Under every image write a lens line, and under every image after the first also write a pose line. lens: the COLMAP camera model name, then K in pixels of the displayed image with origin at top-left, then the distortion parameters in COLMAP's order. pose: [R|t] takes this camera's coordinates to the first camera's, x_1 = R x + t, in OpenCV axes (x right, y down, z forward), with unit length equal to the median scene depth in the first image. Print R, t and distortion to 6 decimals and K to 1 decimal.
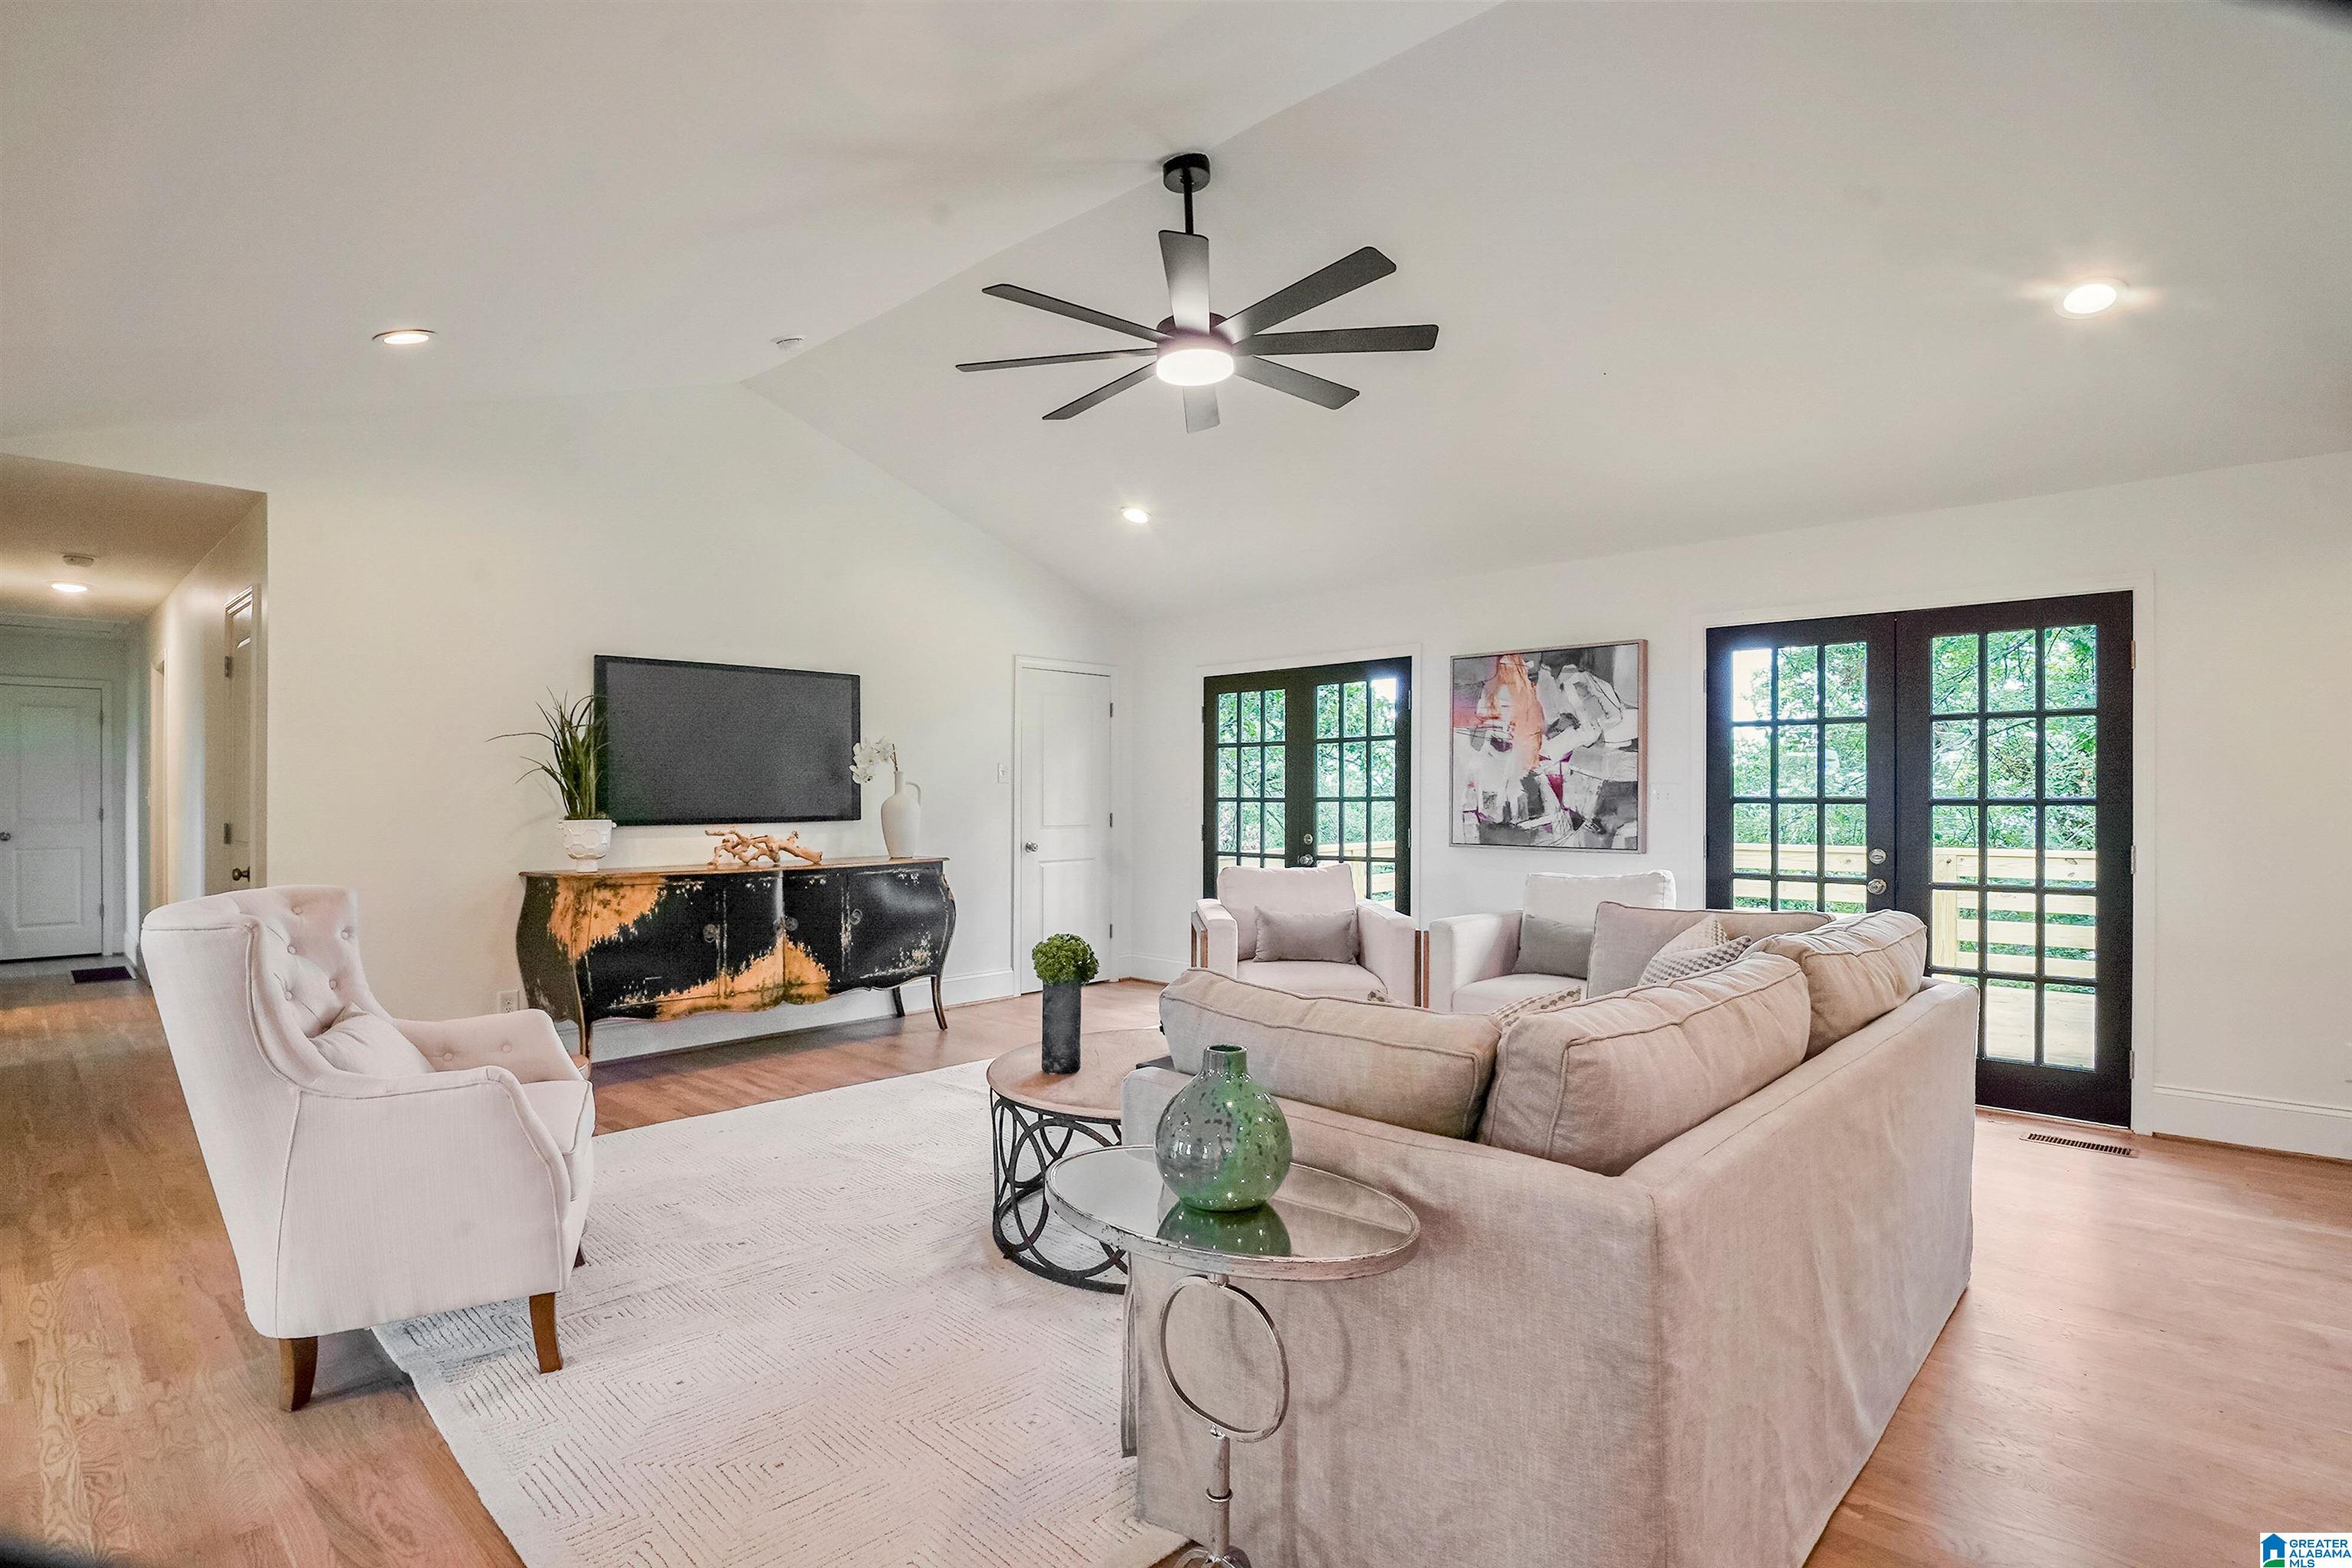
lens RADIAL K [[1153.5, 0, 1168.4], [0, 1153.5, 796.8], [0, 0, 1]] dist [-0.015291, -0.009800]
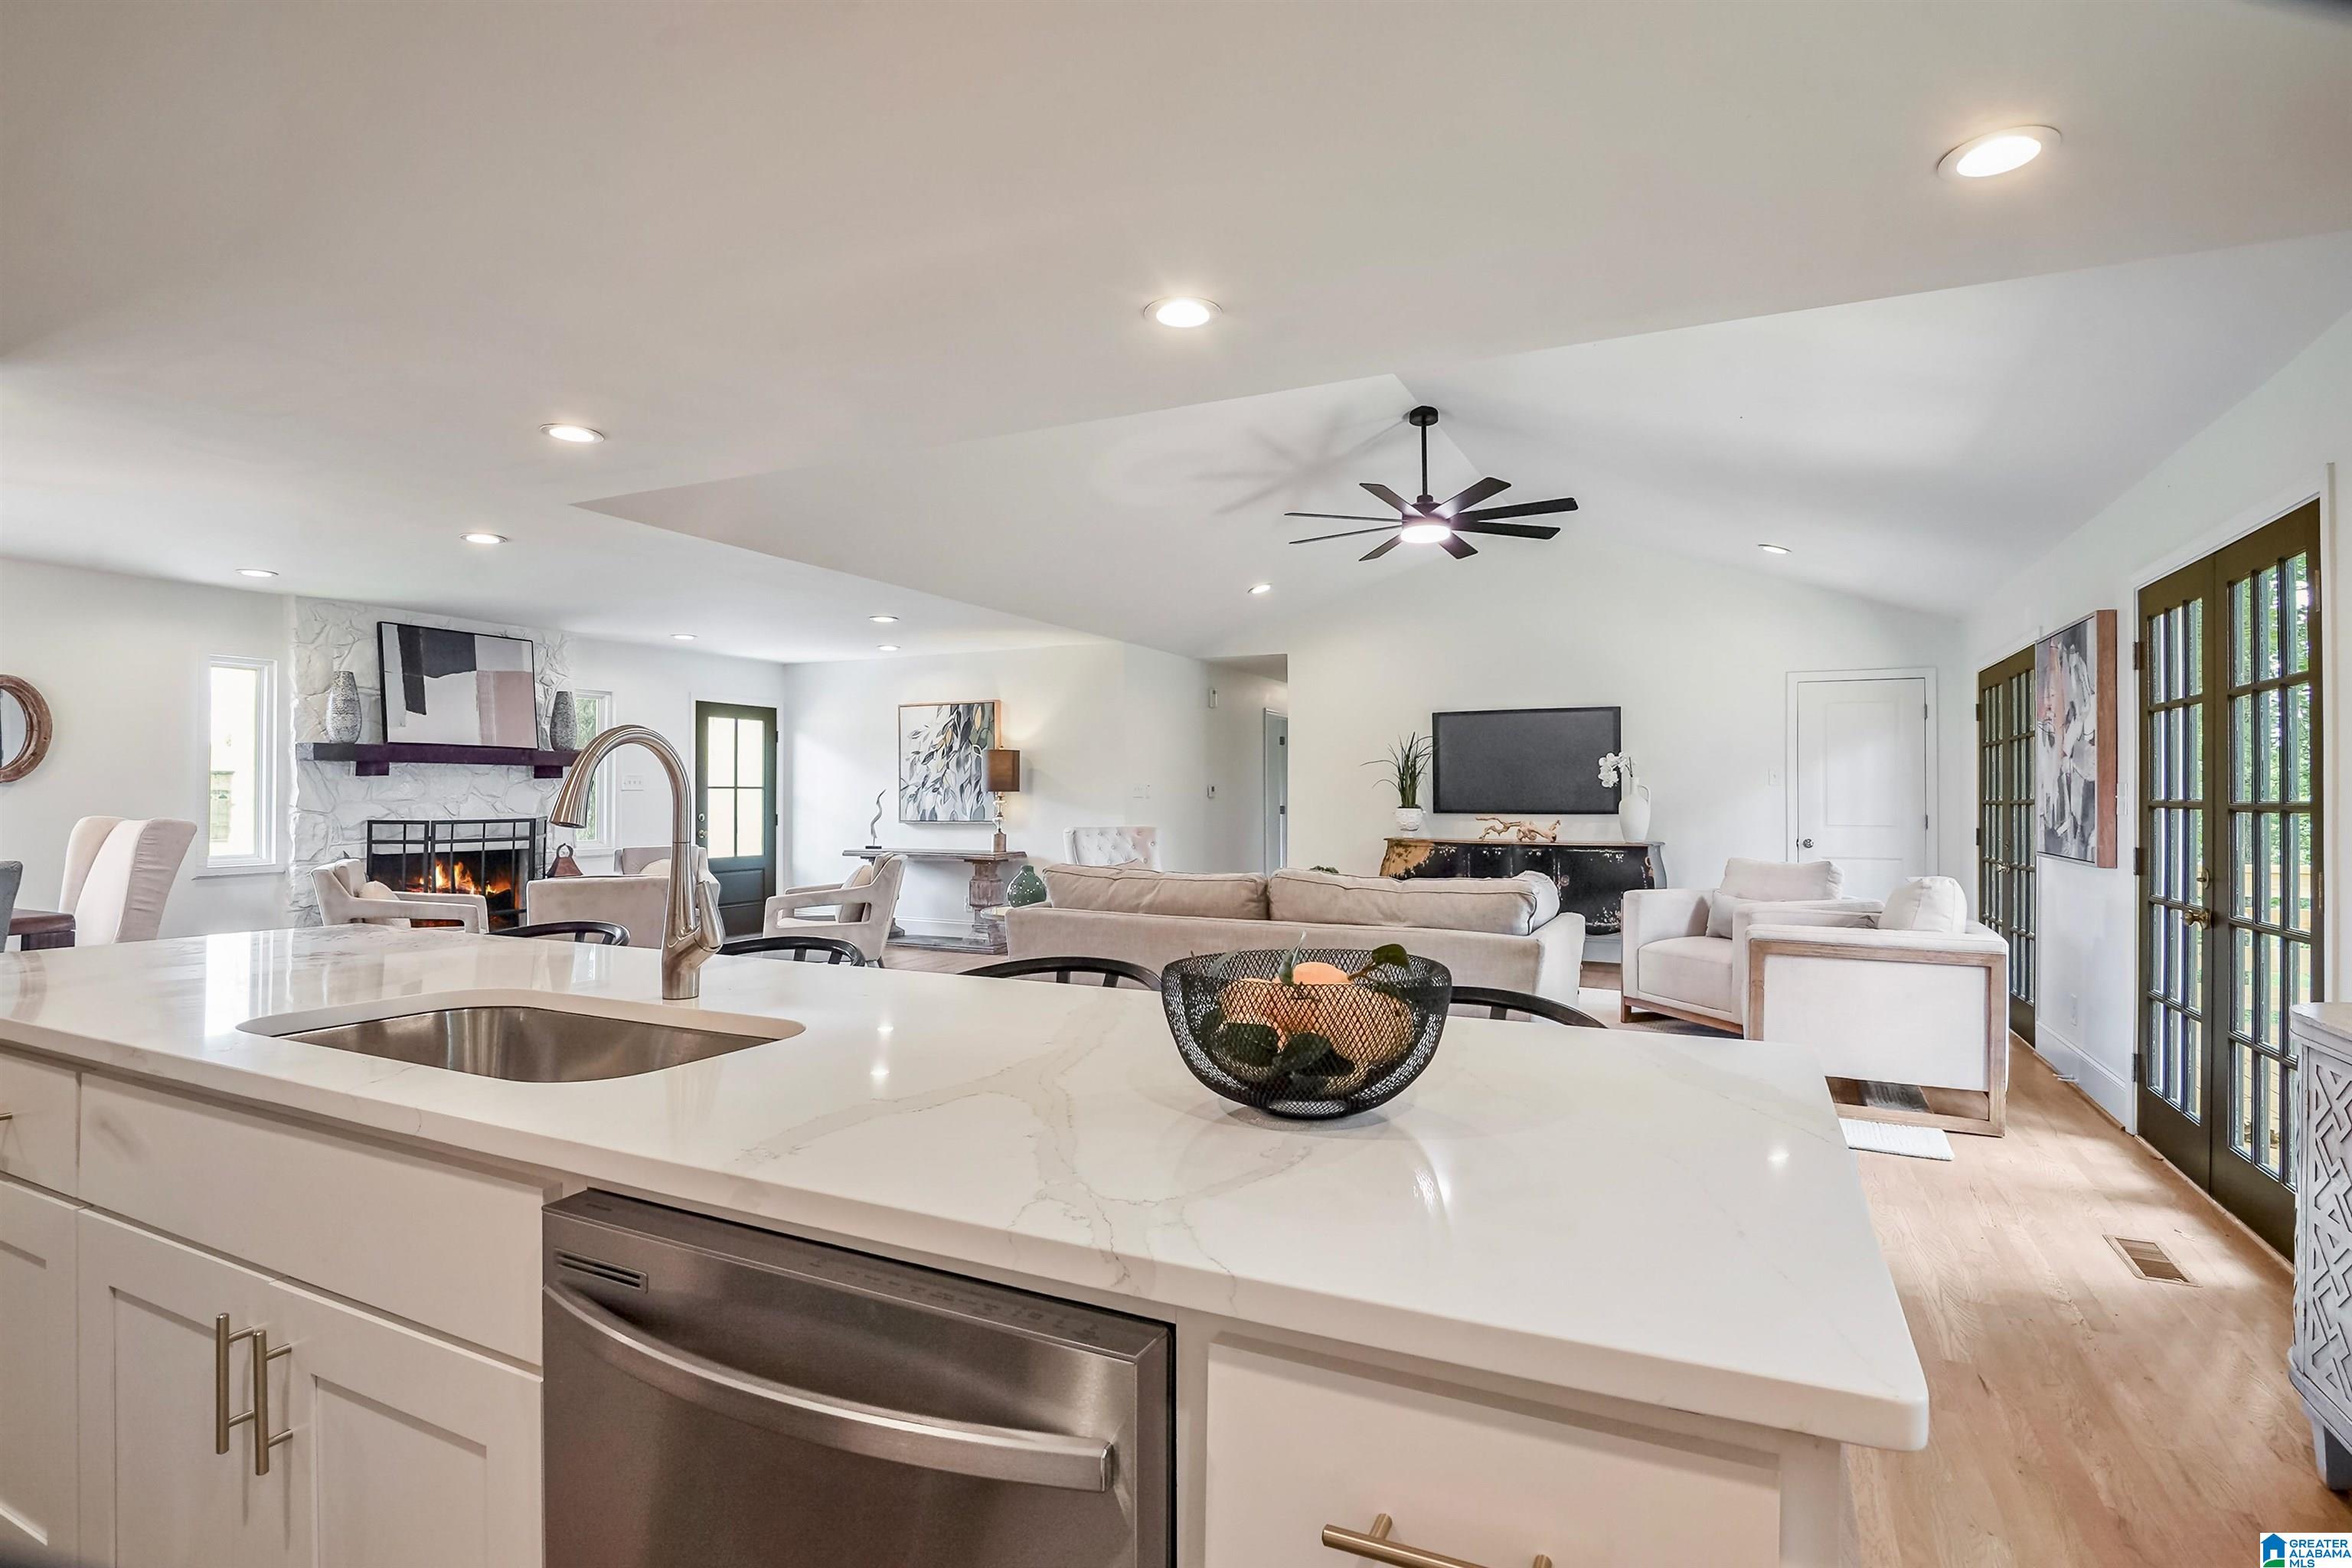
lens RADIAL K [[1160.0, 0, 1167.8], [0, 1160.0, 796.9], [0, 0, 1]] dist [-0.021951, -0.001135]
pose [[0.296418, 0.003619, -0.955052, 0.964789], [-0.006495, 0.999977, 0.001773, 0.001314], [0.955036, 0.005678, 0.296434, 0.106175]]
